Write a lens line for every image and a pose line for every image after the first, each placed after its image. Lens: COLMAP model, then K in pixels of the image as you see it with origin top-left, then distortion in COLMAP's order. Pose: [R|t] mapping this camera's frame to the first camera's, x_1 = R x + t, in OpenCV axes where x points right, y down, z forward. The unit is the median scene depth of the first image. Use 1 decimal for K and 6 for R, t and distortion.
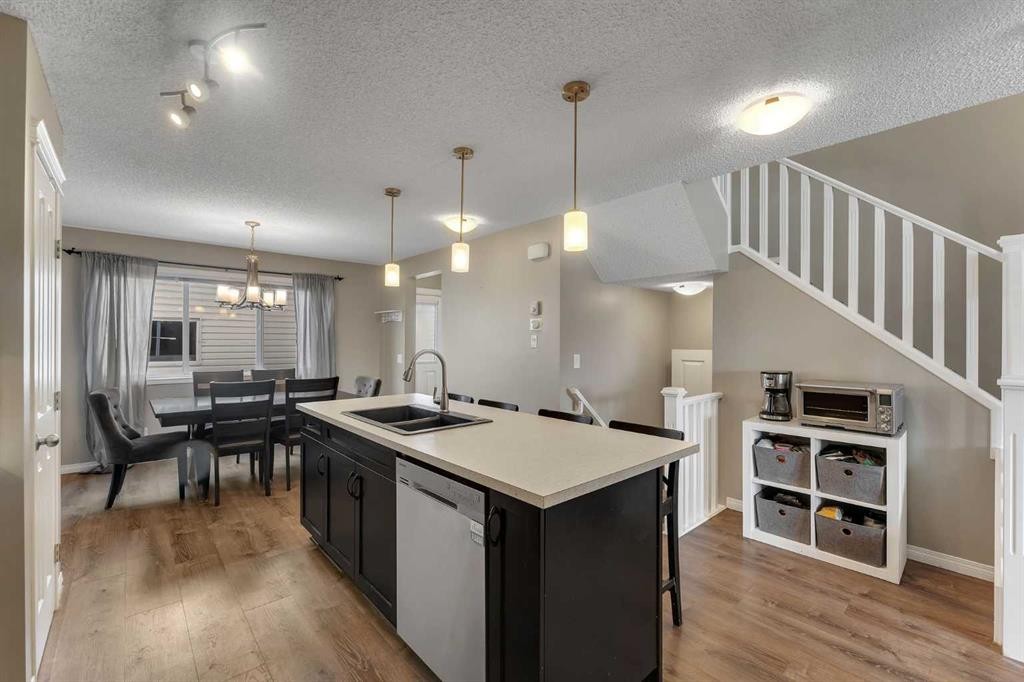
lens RADIAL K [[423.8, 0, 512.0], [0, 423.8, 341.0], [0, 0, 1]] dist [-0.000788, -0.000116]
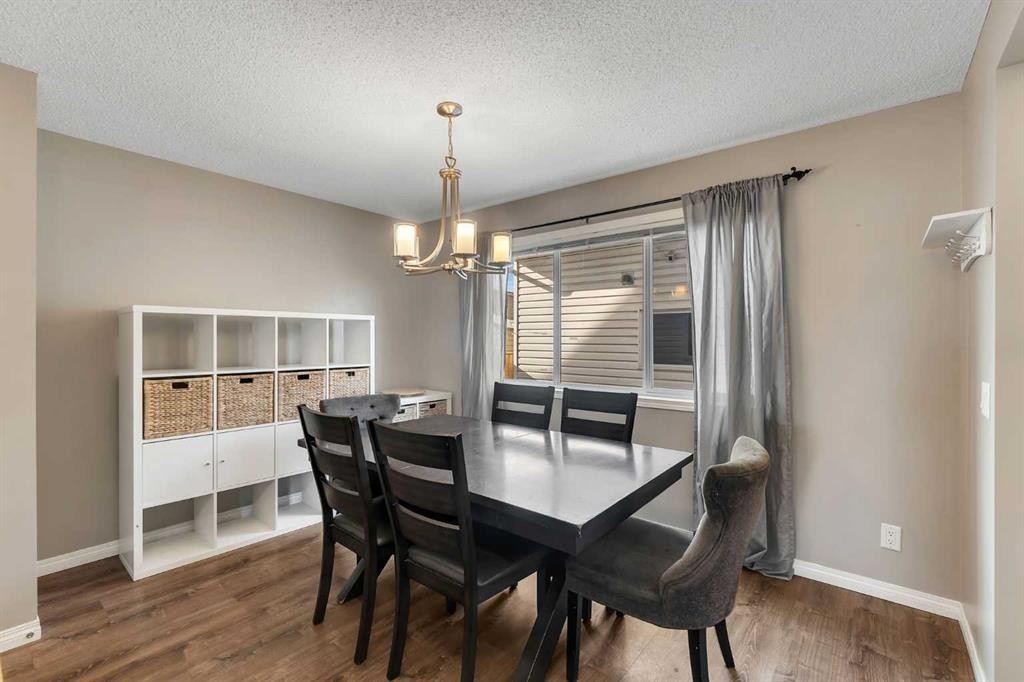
lens RADIAL K [[442.9, 0, 513.4], [0, 442.9, 339.1], [0, 0, 1]] dist [0.000314, -0.000114]
pose [[0.141268, -0.004968, -0.989959, -0.071037], [0.000742, 0.999988, -0.004912, 0.011664], [0.989971, -0.000040, 0.141270, 1.217687]]
